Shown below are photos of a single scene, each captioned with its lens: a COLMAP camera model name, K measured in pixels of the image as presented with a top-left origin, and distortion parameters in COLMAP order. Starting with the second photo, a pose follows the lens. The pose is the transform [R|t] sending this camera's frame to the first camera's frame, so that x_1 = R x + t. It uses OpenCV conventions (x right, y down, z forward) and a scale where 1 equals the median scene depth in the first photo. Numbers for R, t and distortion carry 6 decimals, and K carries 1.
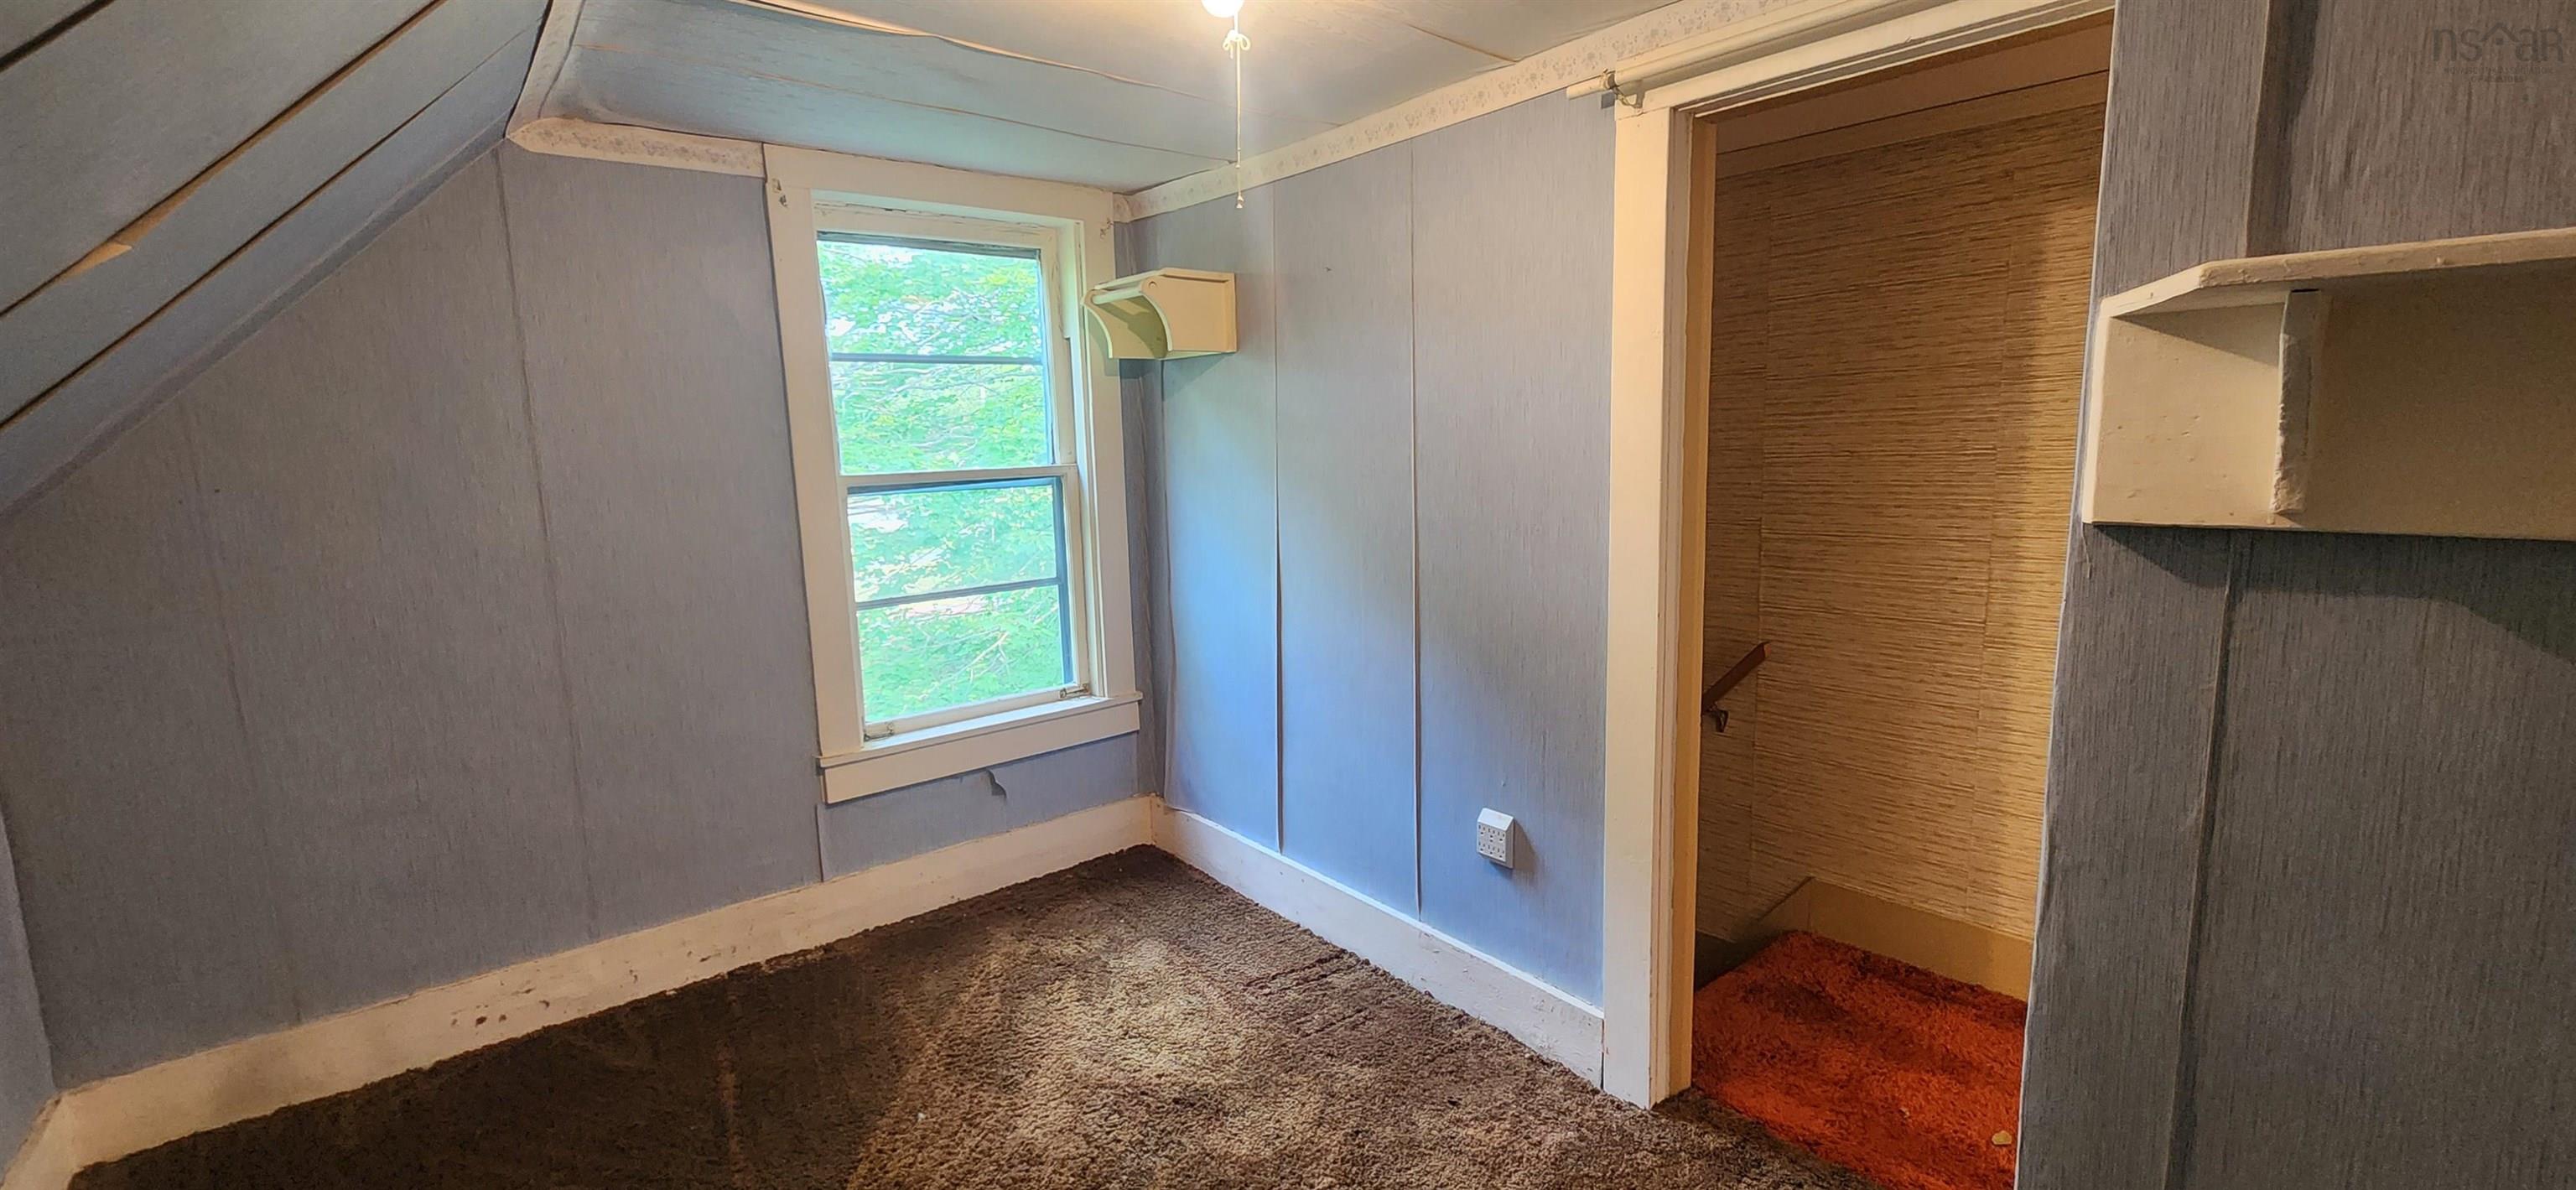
lens RADIAL K [[1052.8, 0, 1270.7], [0, 1052.8, 590.2], [0, 0, 1]] dist [-0.000599, -0.000040]
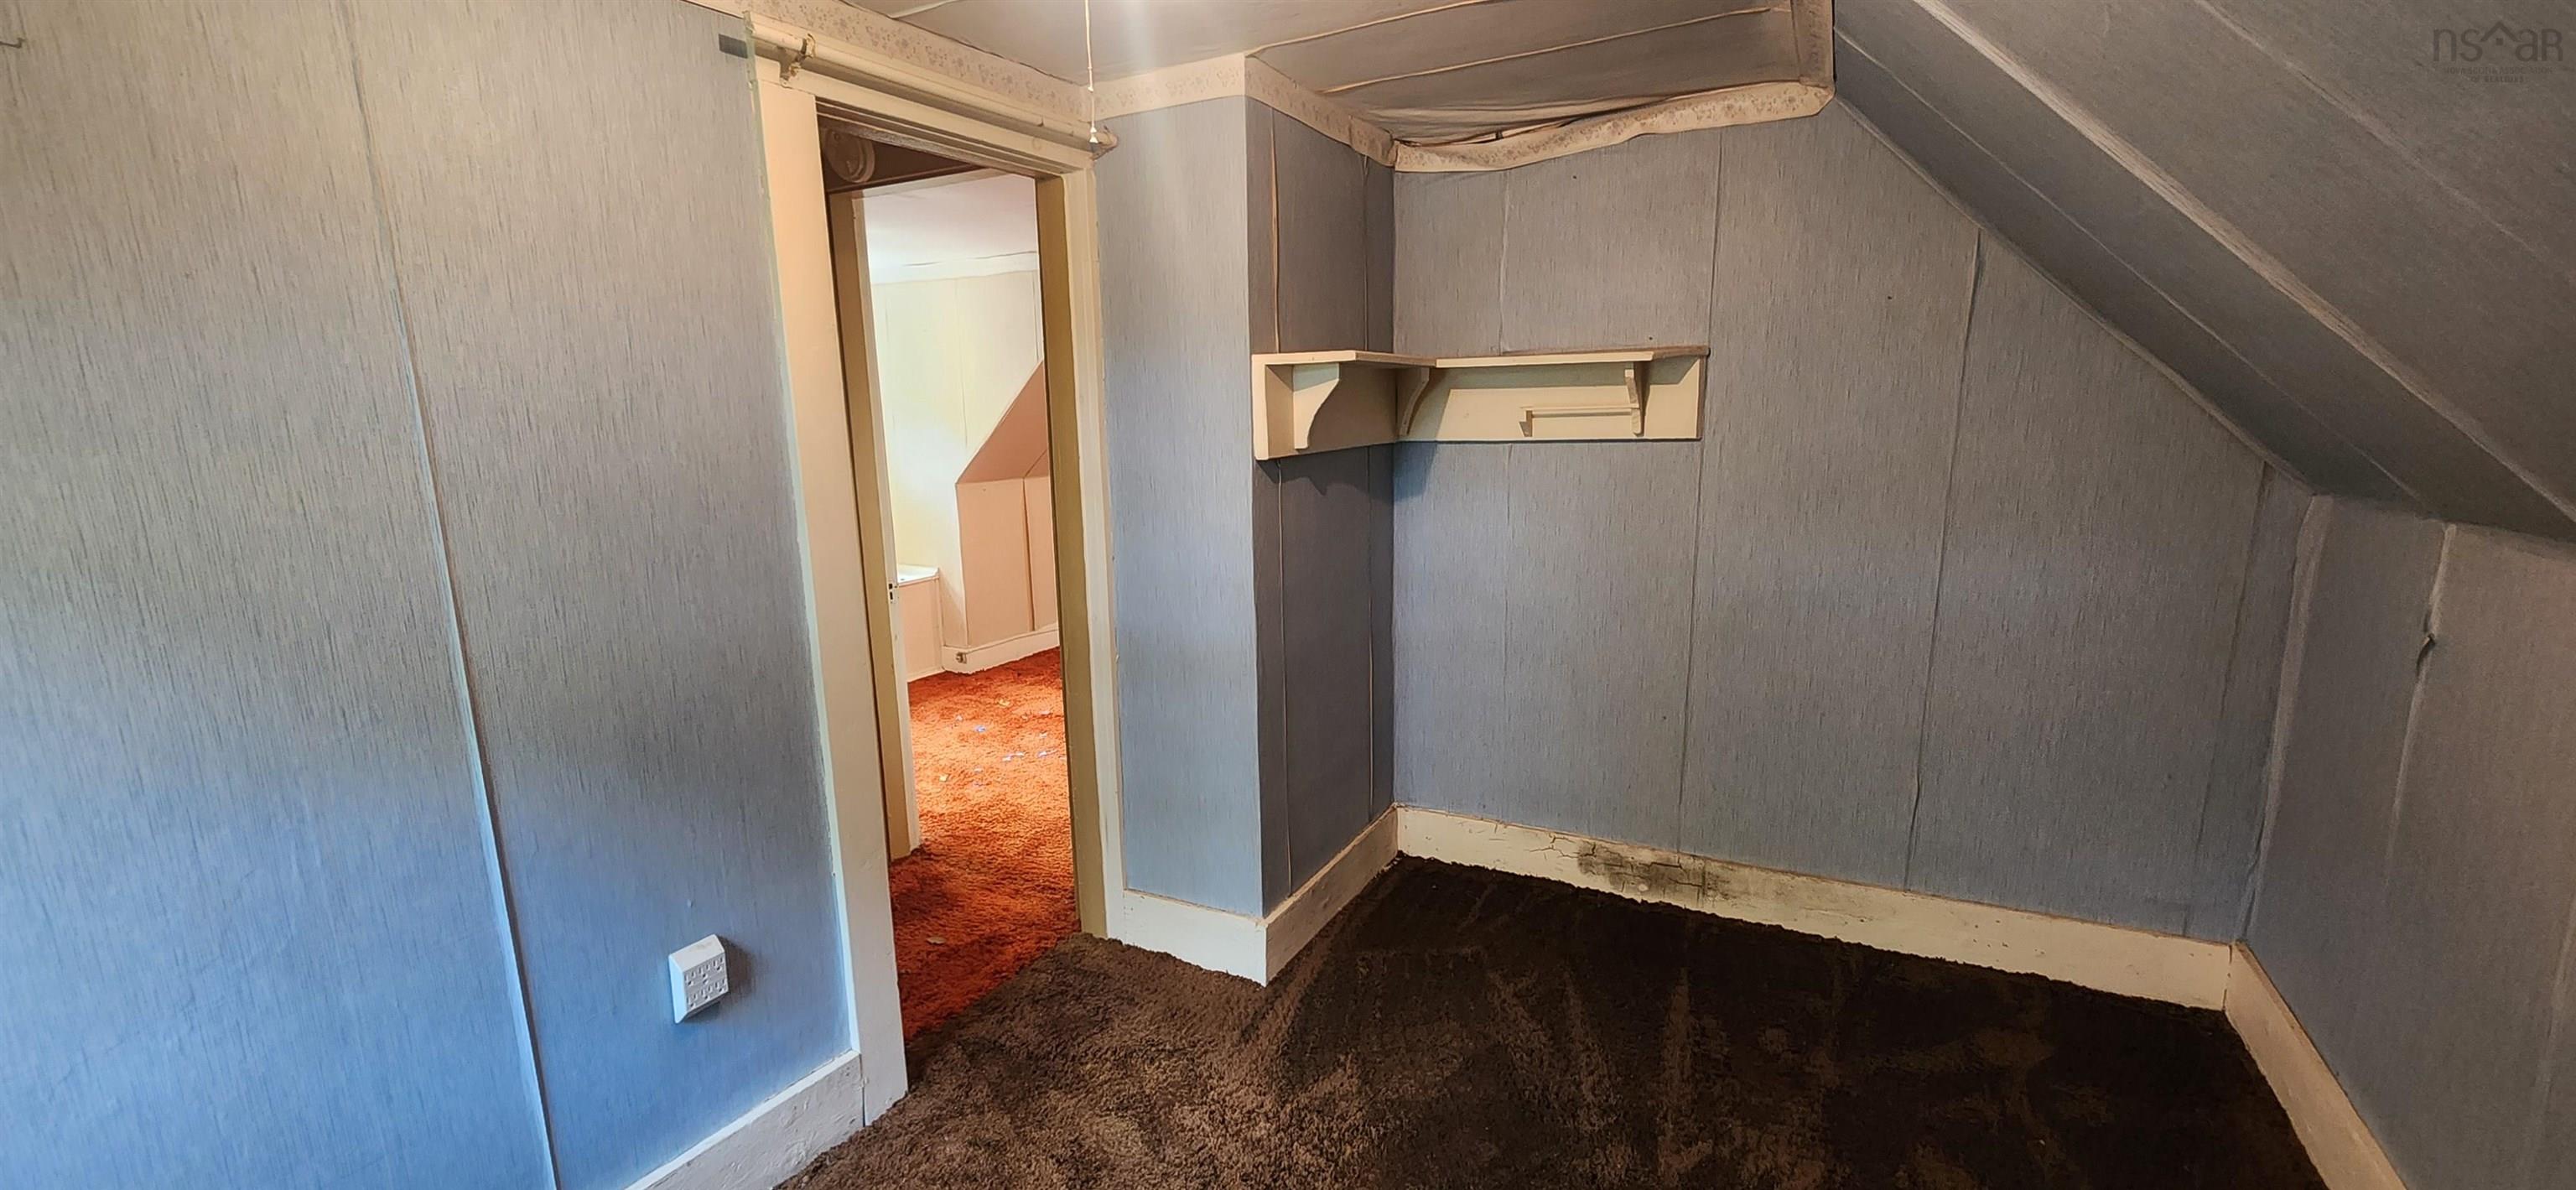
lens RADIAL K [[1052.8, 0, 1270.7], [0, 1052.8, 590.2], [0, 0, 1]] dist [-0.000599, -0.000040]
pose [[-0.348607, -0.141226, 0.926568, -0.623966], [0.170153, 0.962620, 0.210739, -0.126389], [-0.921695, 0.231124, -0.311546, 0.857682]]
